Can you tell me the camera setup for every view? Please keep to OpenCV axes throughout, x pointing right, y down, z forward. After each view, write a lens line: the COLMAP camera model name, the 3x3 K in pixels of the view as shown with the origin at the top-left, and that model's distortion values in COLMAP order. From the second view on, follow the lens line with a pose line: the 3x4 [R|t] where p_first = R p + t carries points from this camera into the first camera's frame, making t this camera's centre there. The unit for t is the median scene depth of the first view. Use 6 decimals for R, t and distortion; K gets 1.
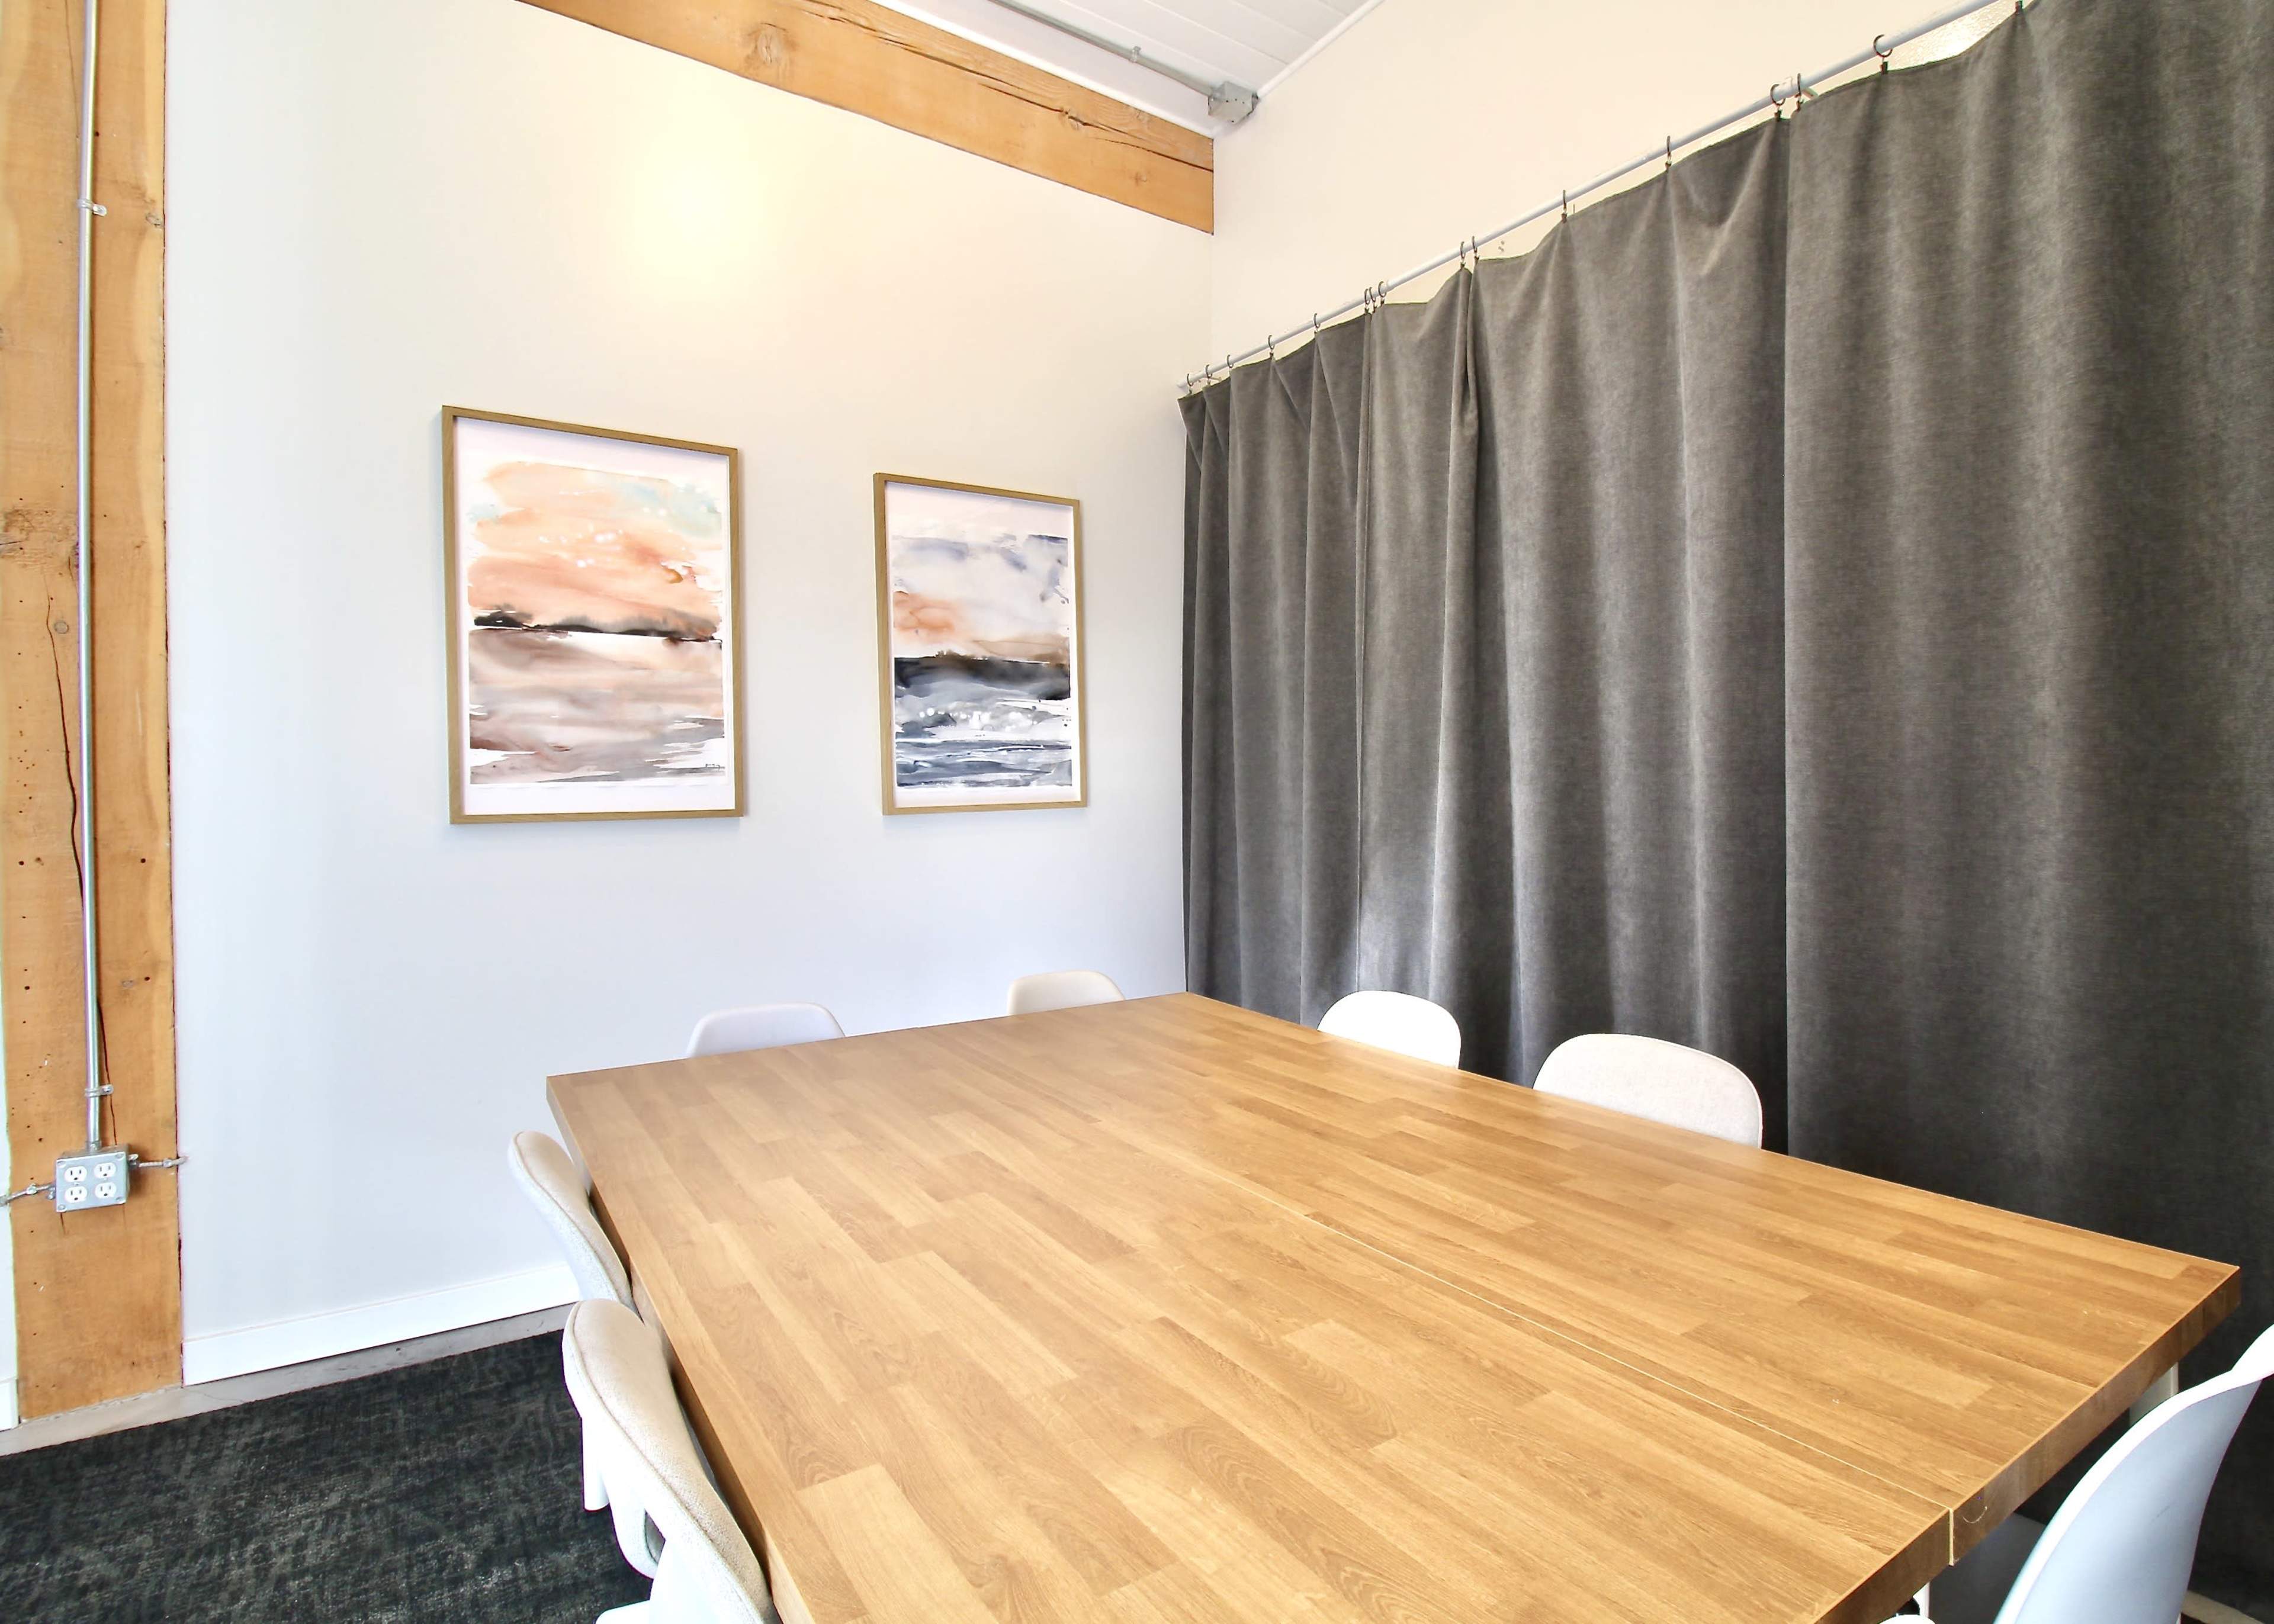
lens RADIAL K [[1147.1, 0, 1214.9], [0, 1147.1, 784.6], [0, 0, 1]] dist [-0.012280, -0.005651]
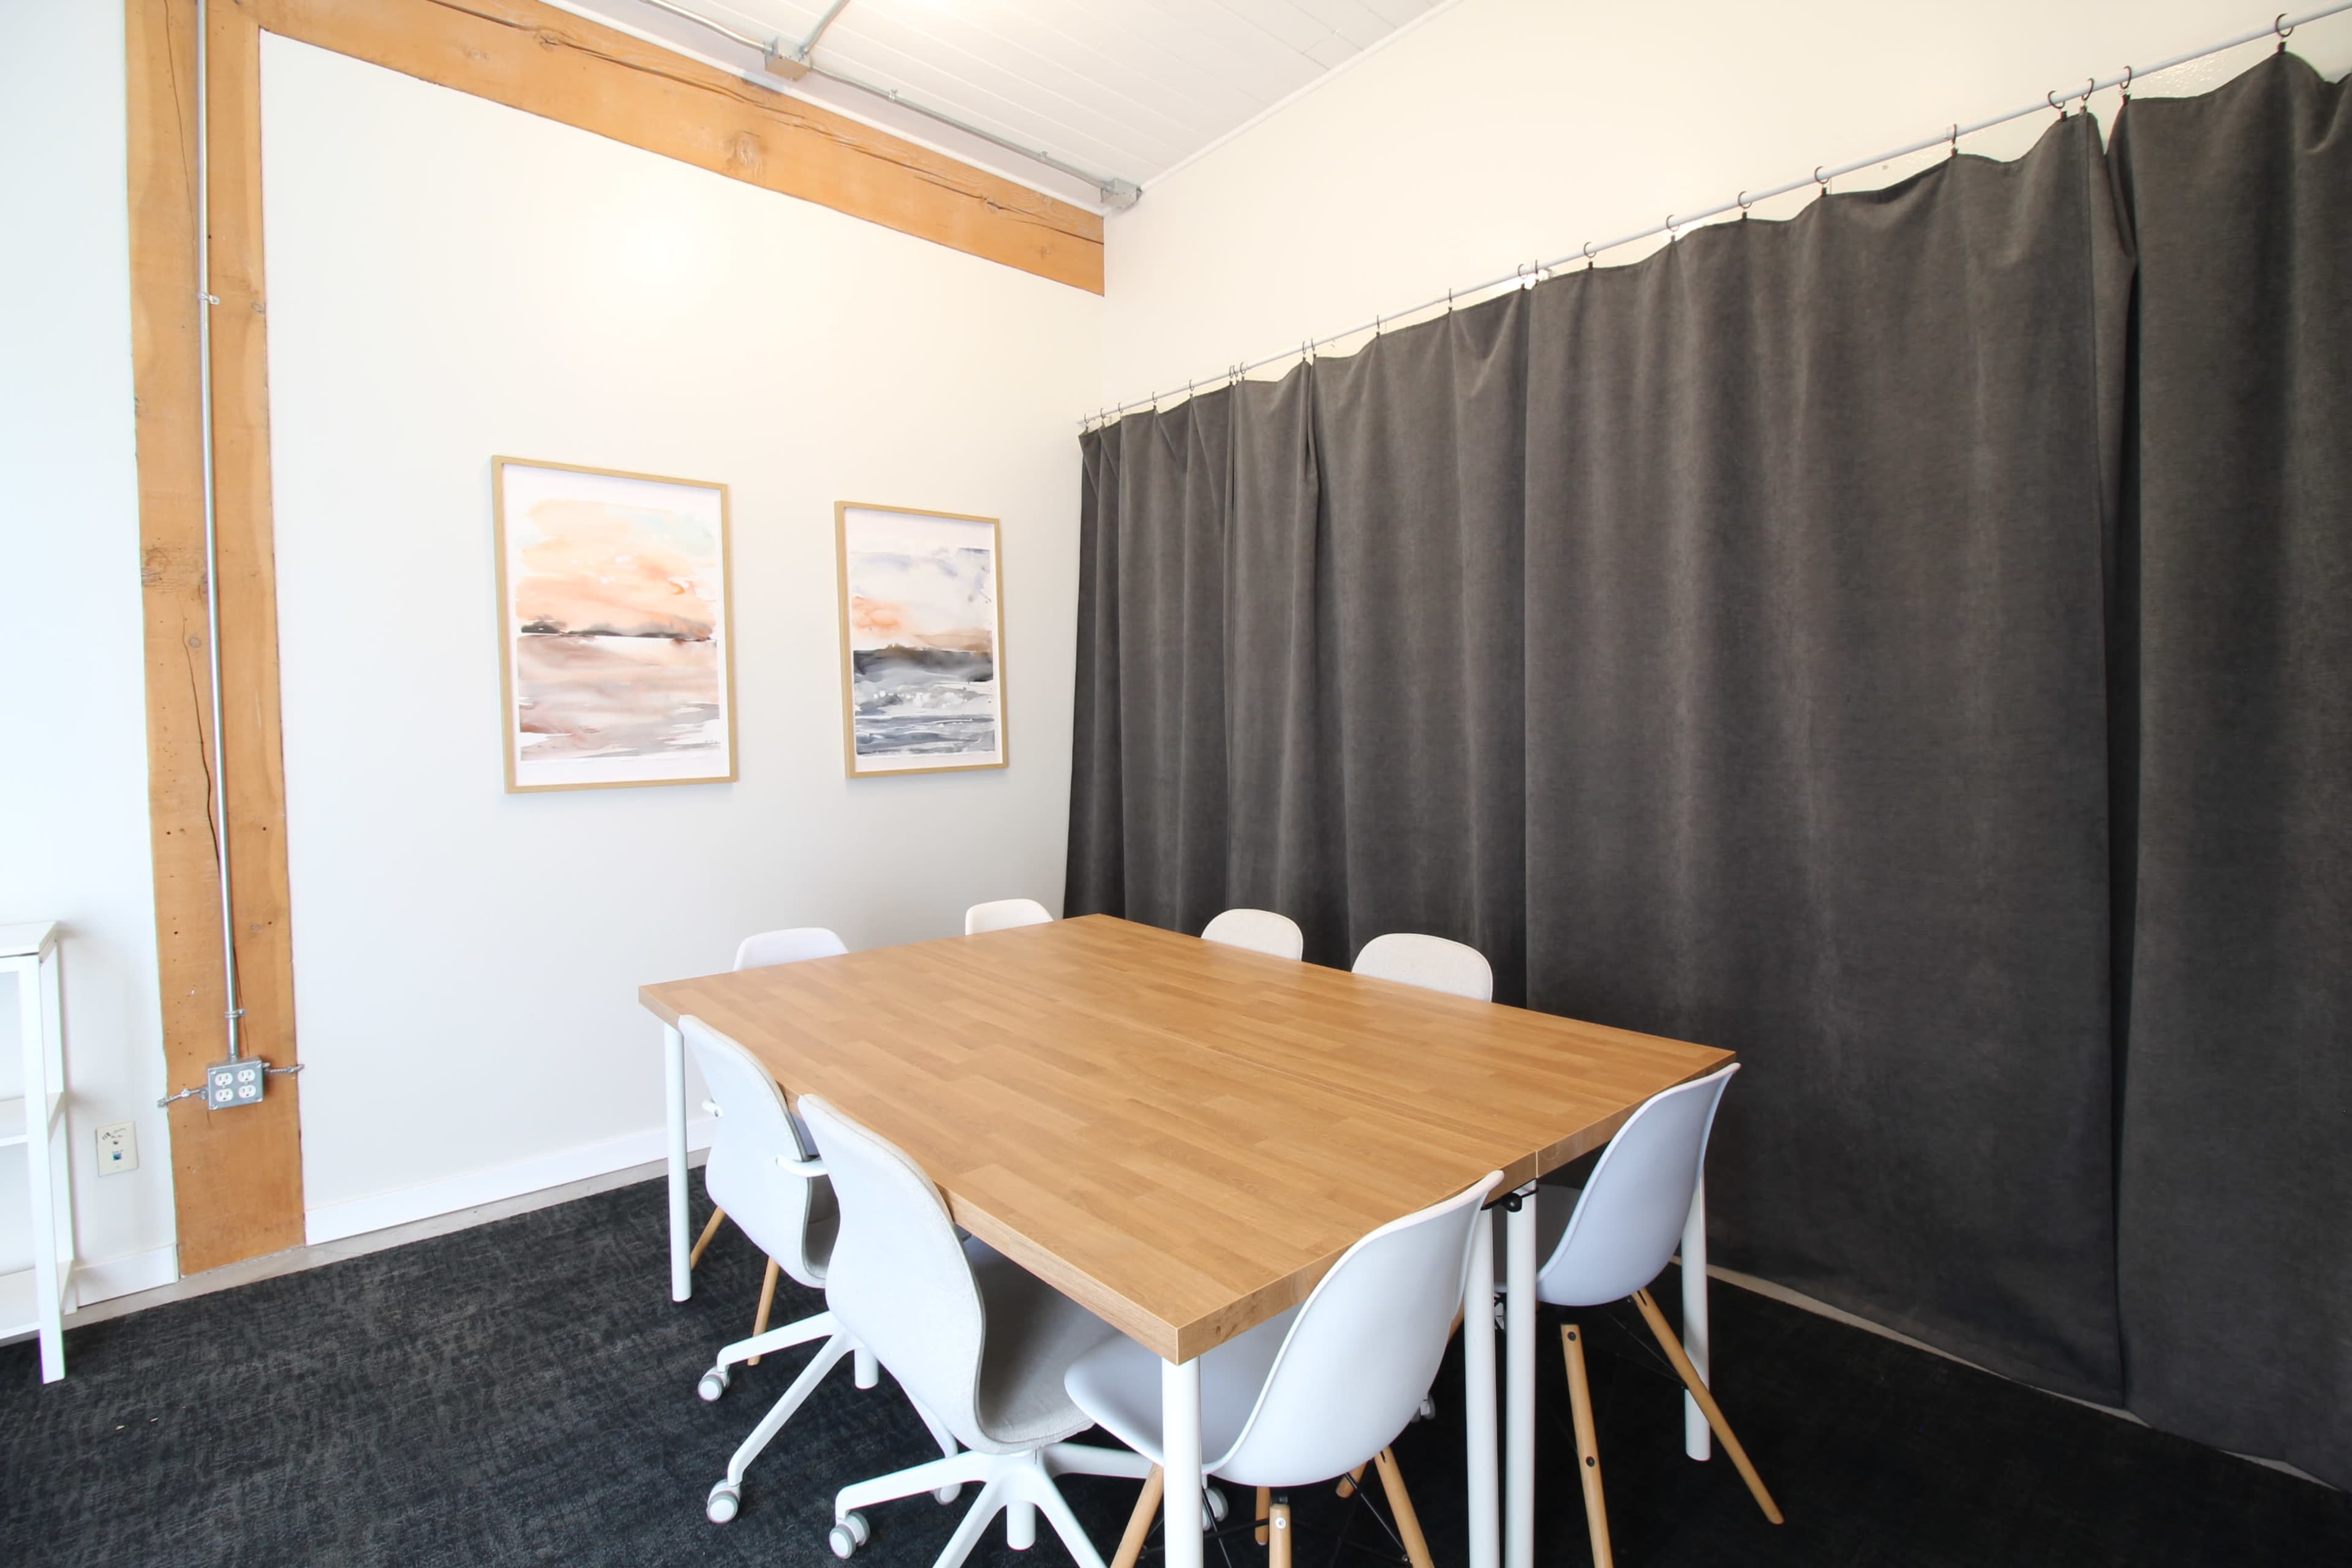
lens RADIAL K [[1071.1, 0, 1192.8], [0, 1071.1, 748.1], [0, 0, 1]] dist [-0.014643, -0.002682]
pose [[0.994458, -0.007814, 0.104840, -0.051339], [0.005377, 0.999709, 0.023509, -0.042682], [-0.104993, -0.022815, 0.994211, -0.260245]]
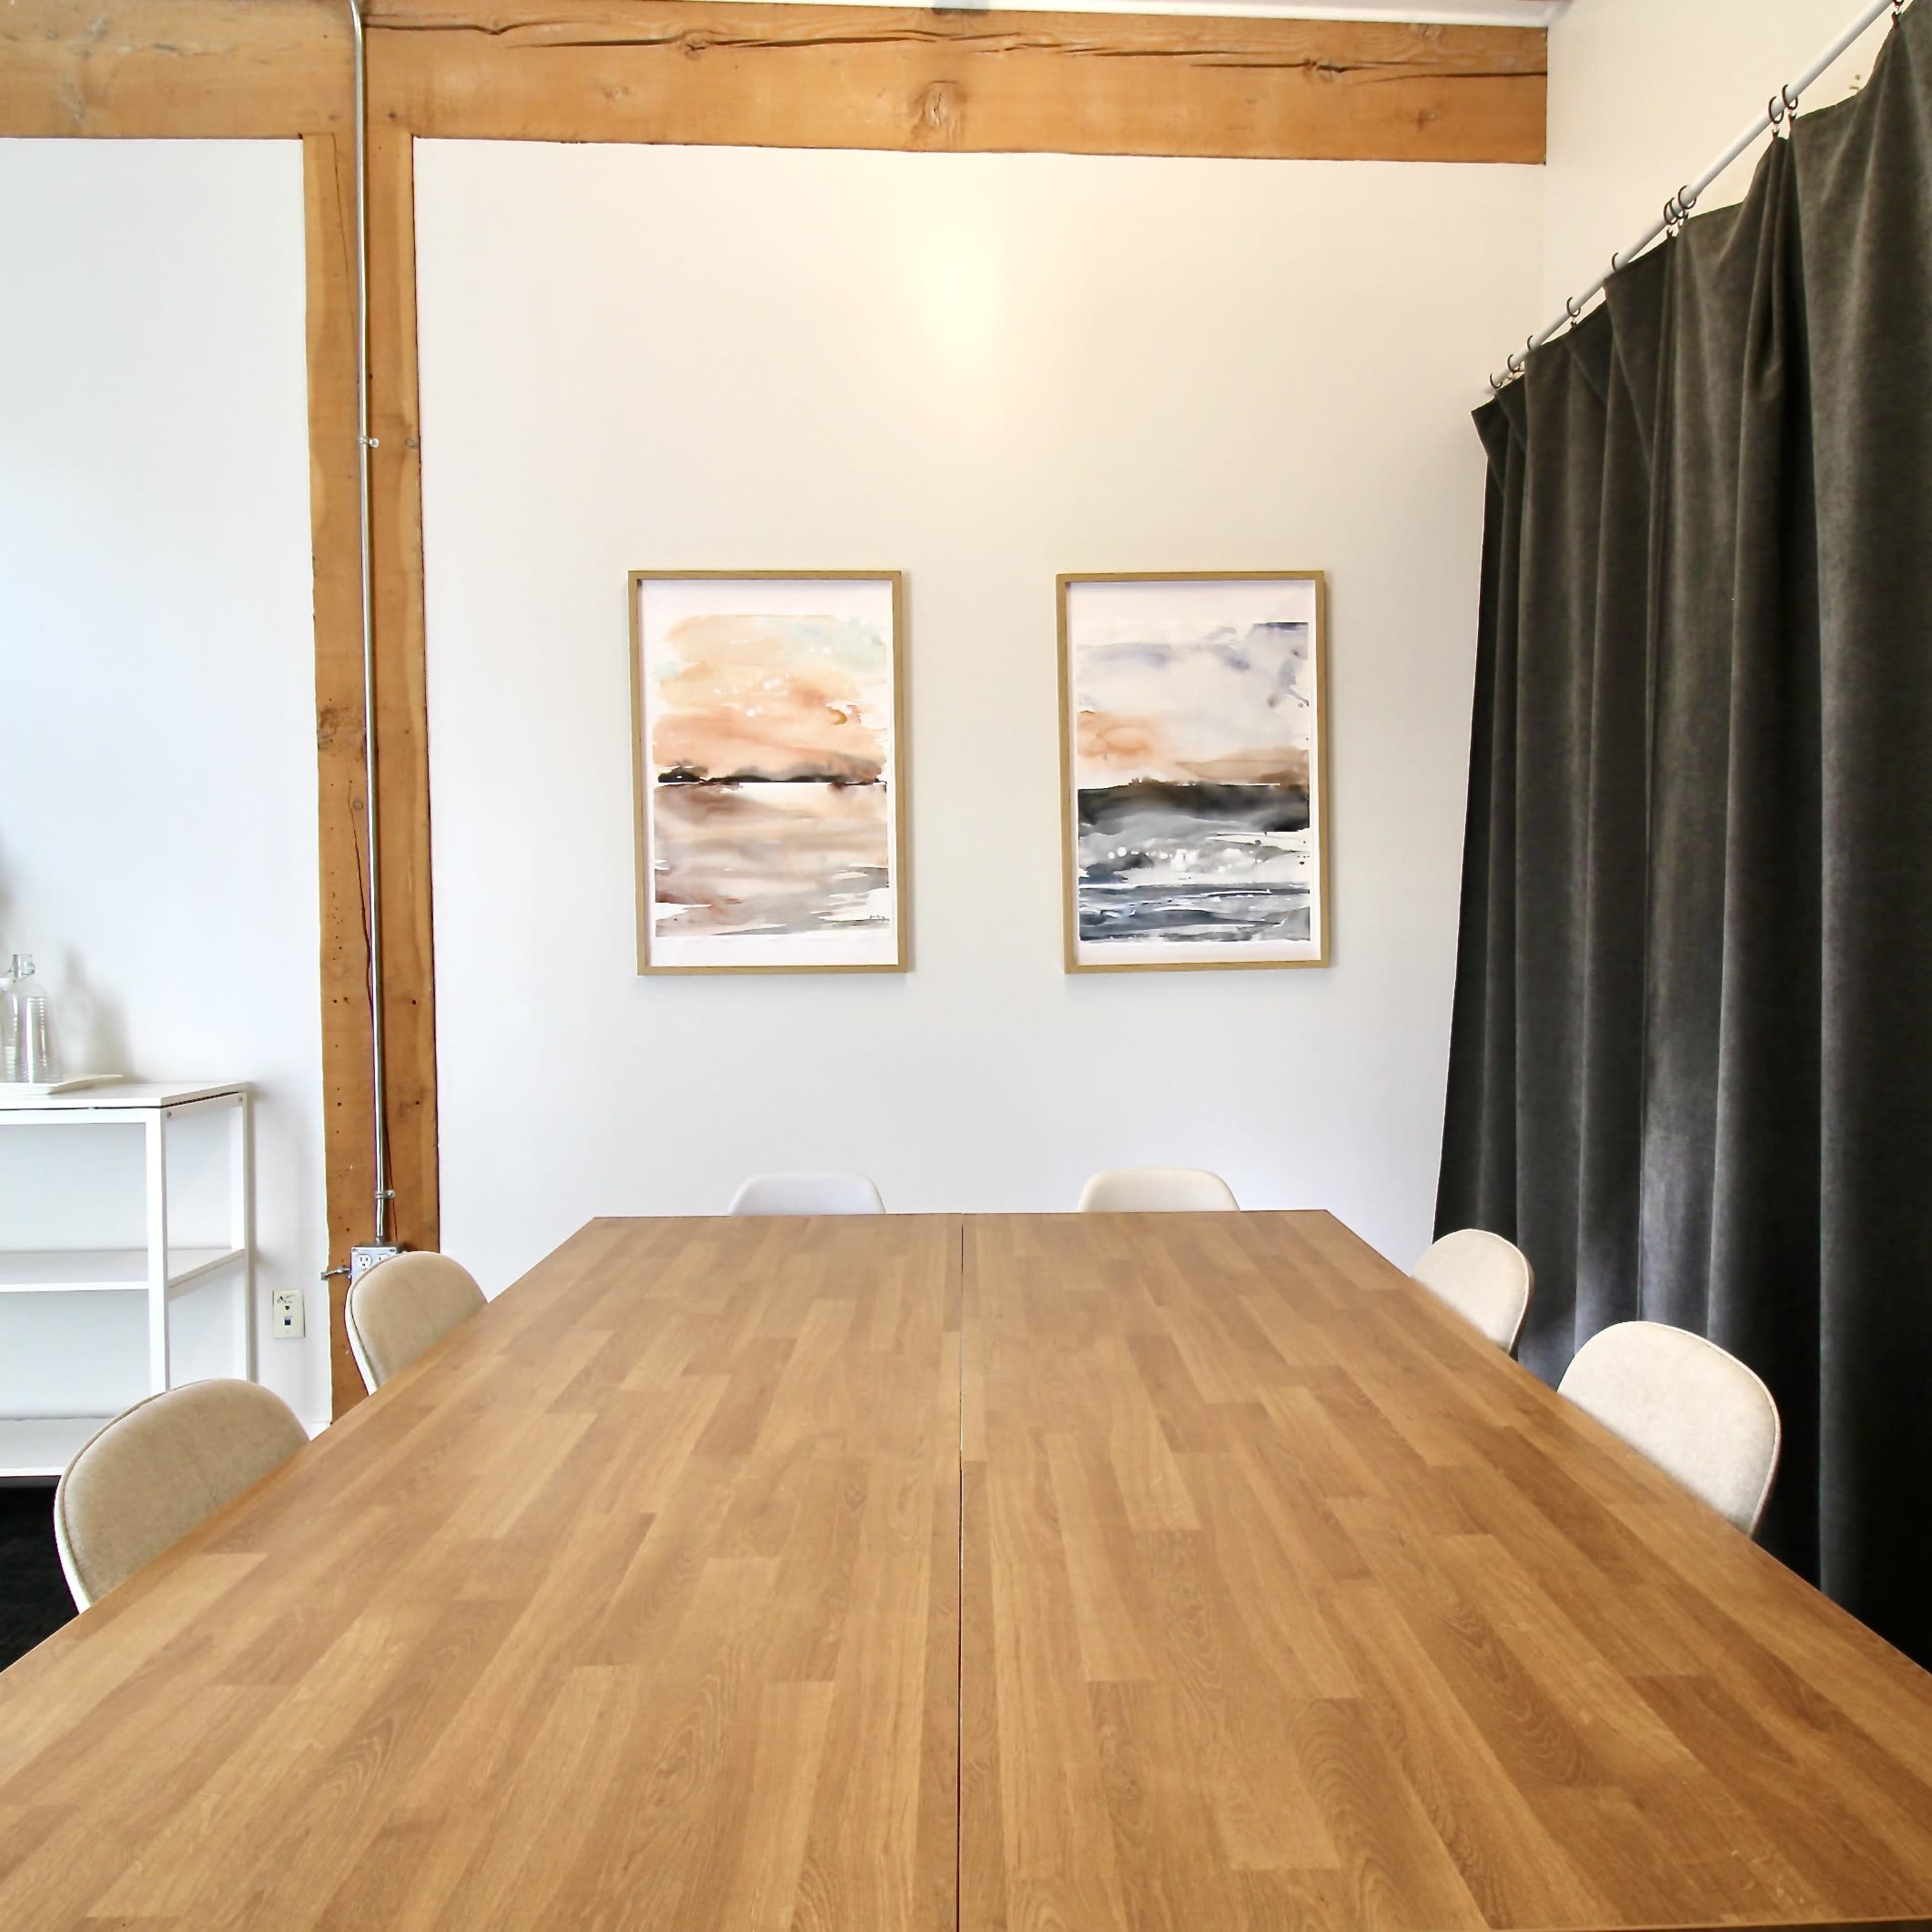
lens RADIAL K [[1449.8, 0, 981.1], [0, 1449.8, 982.6], [0, 0, 1]] dist [0.002331, -0.011904]
pose [[0.832788, 0.019837, -0.553237, 0.361396], [-0.001867, 0.999453, 0.033026, -0.003378], [0.553589, -0.026471, 0.832369, 0.075390]]
